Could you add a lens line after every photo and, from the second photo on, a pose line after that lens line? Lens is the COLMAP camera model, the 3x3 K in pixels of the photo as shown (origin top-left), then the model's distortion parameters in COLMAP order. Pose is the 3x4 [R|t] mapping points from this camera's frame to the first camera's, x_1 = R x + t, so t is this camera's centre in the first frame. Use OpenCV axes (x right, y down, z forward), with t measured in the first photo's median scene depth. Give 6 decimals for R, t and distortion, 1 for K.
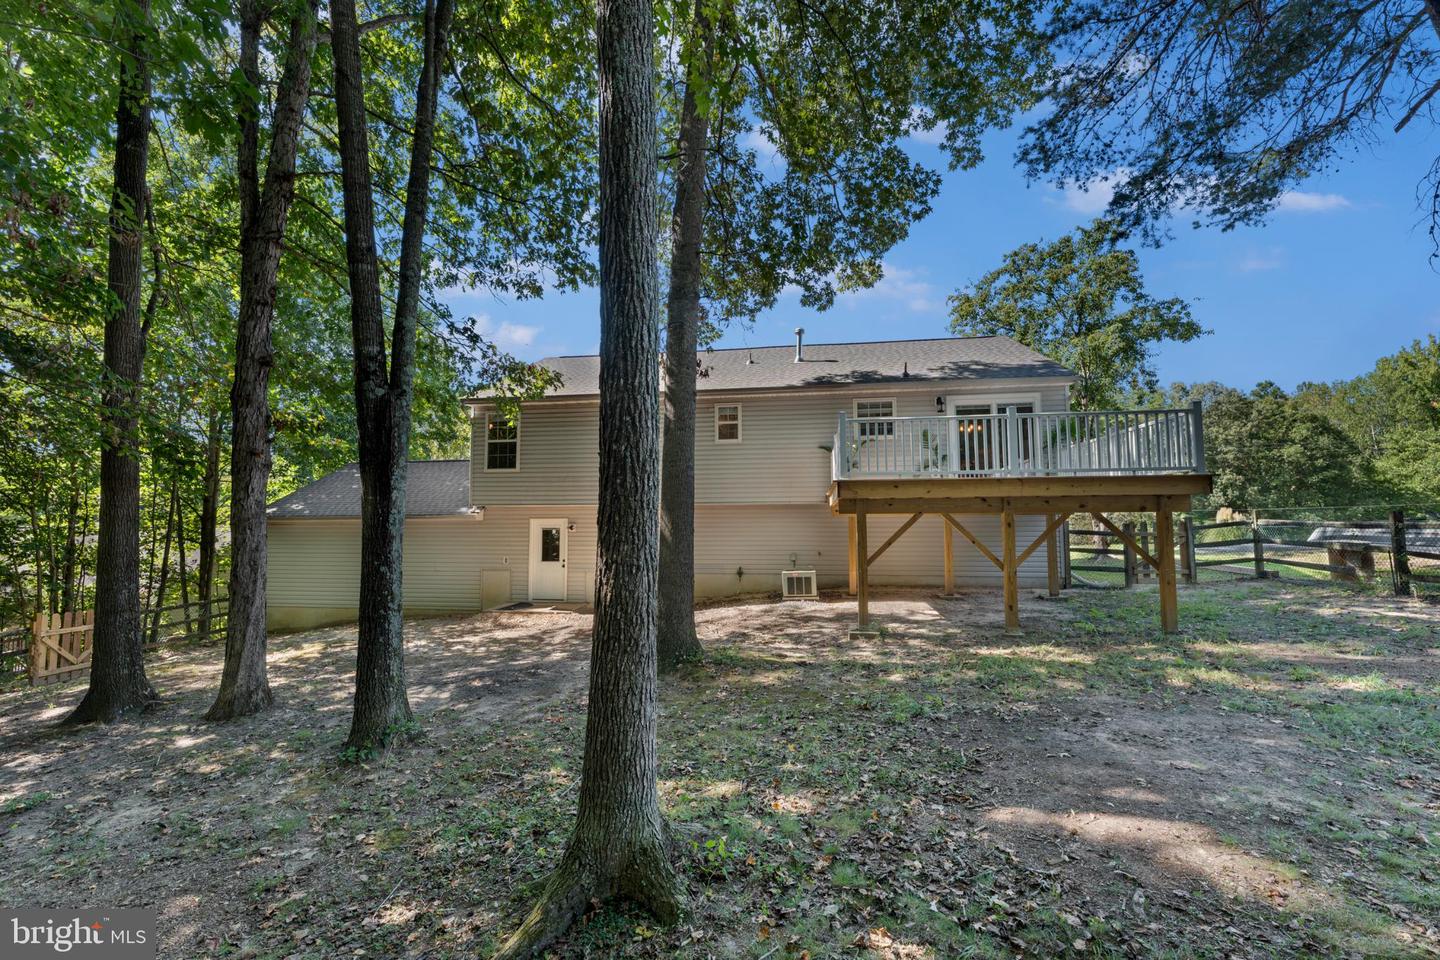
lens RADIAL K [[590.9, 0, 720.4], [0, 590.9, 504.4], [0, 0, 1]] dist [-0.000870, -0.000072]
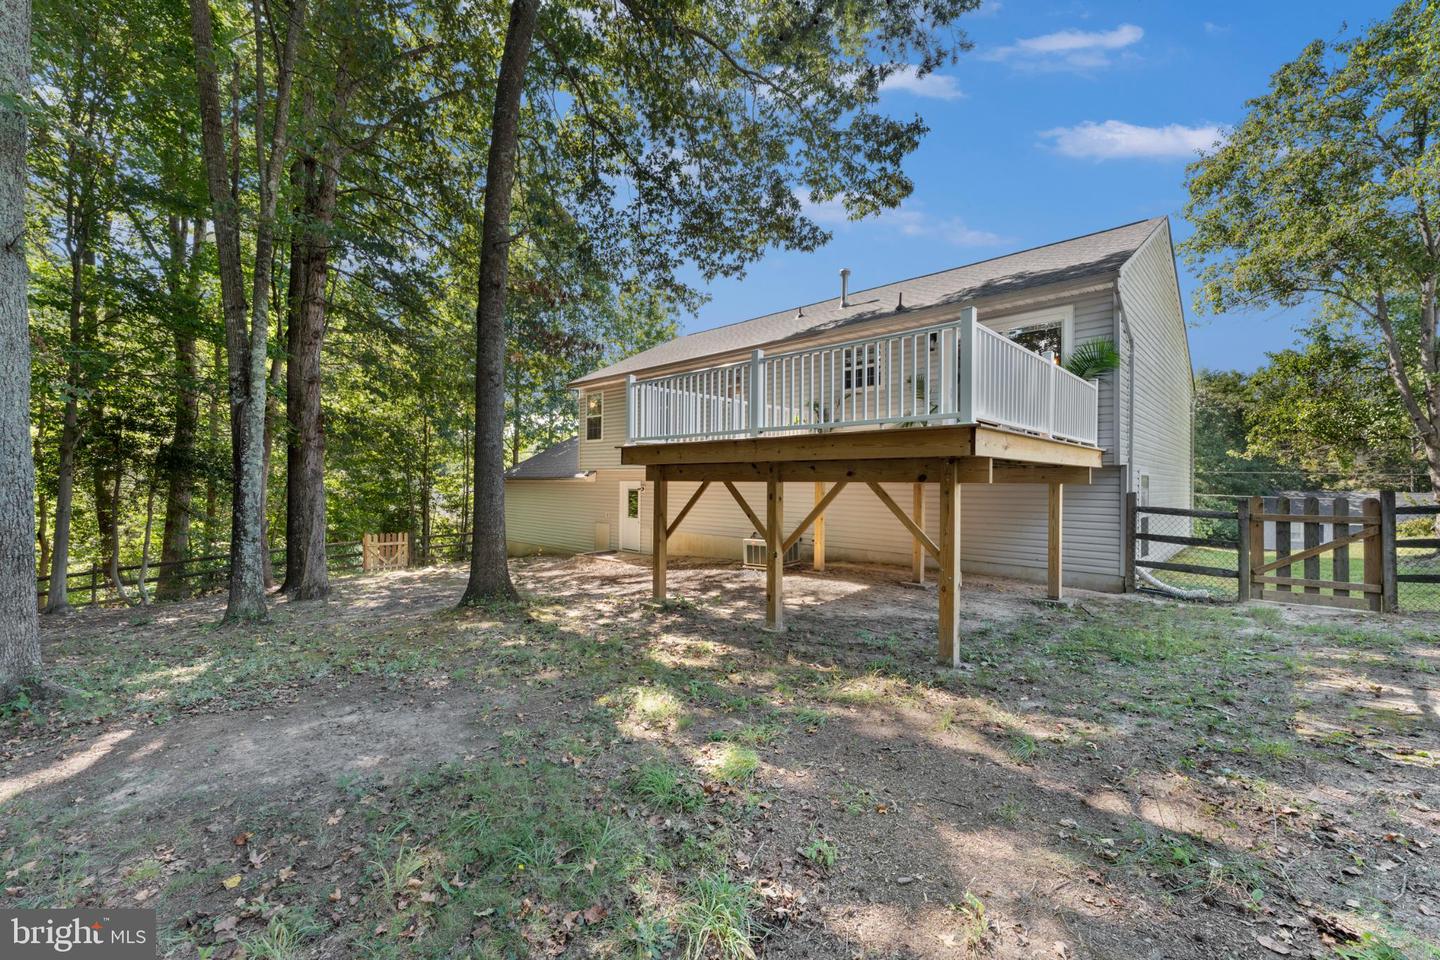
lens RADIAL K [[580.8, 0, 722.9], [0, 580.8, 480.3], [0, 0, 1]] dist [0.001497, 0.000108]
pose [[0.822145, 0.010797, -0.569175, 0.593186], [0.007096, 0.999548, 0.029210, -0.007821], [0.569233, -0.028054, 0.821697, 0.203456]]
